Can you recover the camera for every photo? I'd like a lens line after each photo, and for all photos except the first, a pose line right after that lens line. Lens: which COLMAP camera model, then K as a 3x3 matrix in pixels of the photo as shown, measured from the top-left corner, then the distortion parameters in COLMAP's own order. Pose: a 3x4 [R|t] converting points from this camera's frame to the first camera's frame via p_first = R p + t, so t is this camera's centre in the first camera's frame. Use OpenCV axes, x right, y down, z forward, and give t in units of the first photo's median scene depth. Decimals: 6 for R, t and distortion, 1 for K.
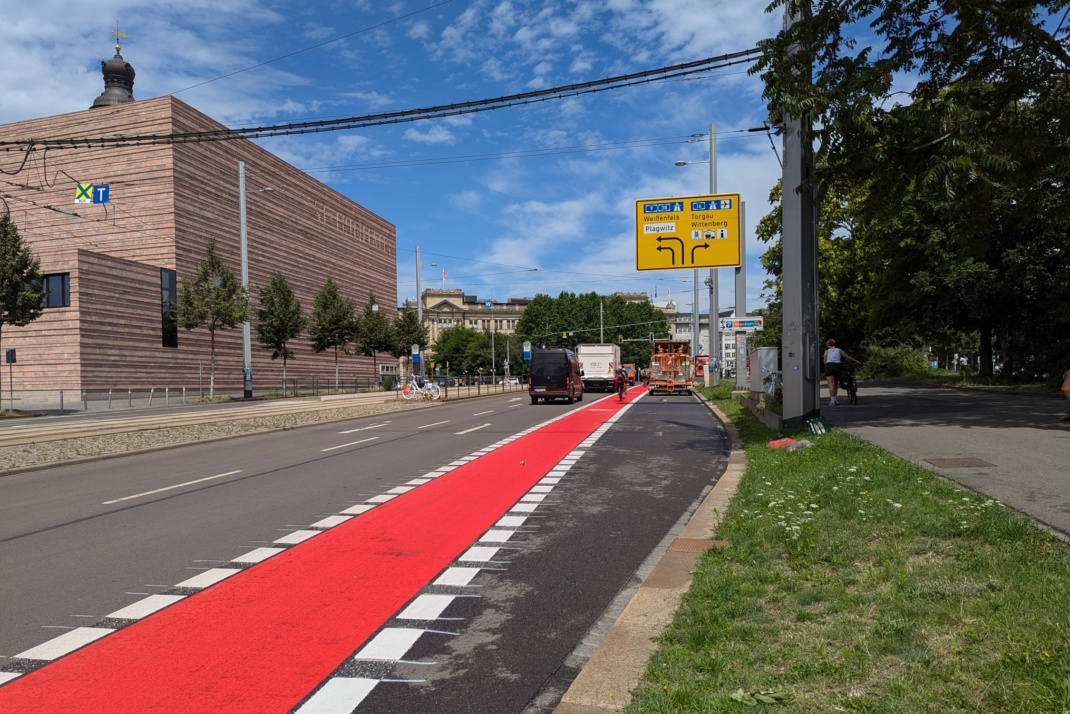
lens RADIAL K [[744.4, 0, 534.5], [0, 744.4, 387.8], [0, 0, 1]] dist [0.094351, -0.072337]
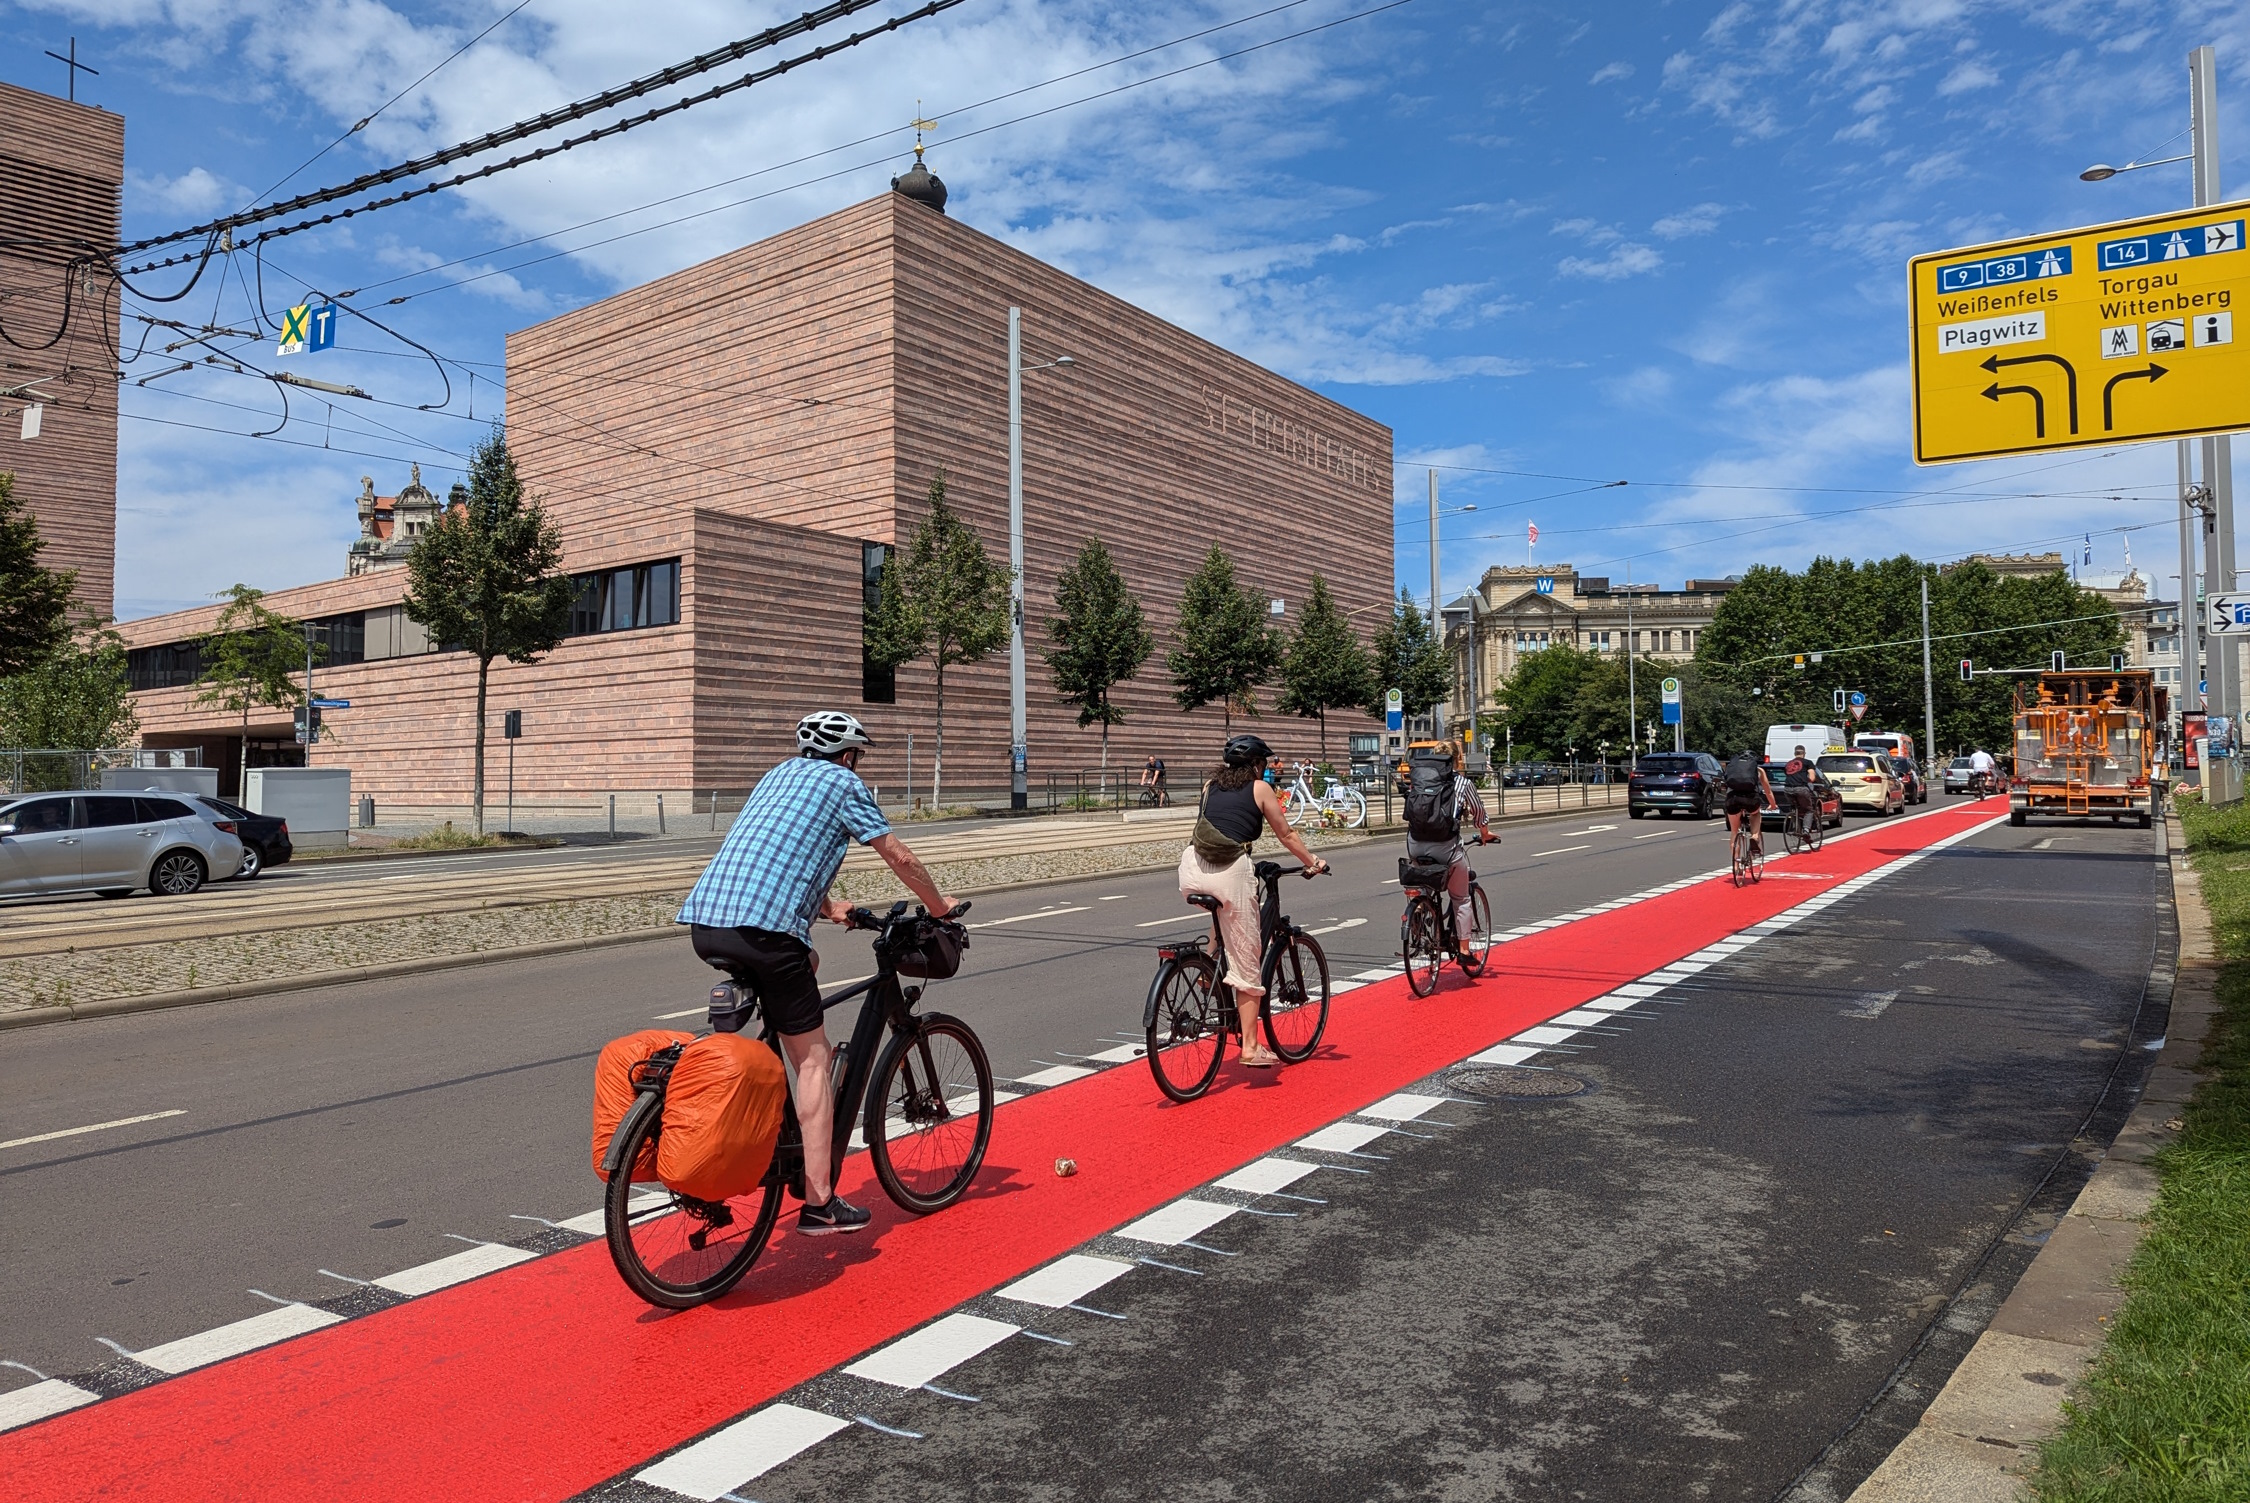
lens RADIAL K [[1591.7, 0, 1126.4], [0, 1591.7, 709.6], [0, 0, 1]] dist [0.094416, -0.082411]
pose [[0.929982, -0.007310, -0.367532, 0.040562], [-0.009547, 0.998985, -0.044025, -0.005187], [0.367481, 0.044452, 0.928968, 0.105552]]
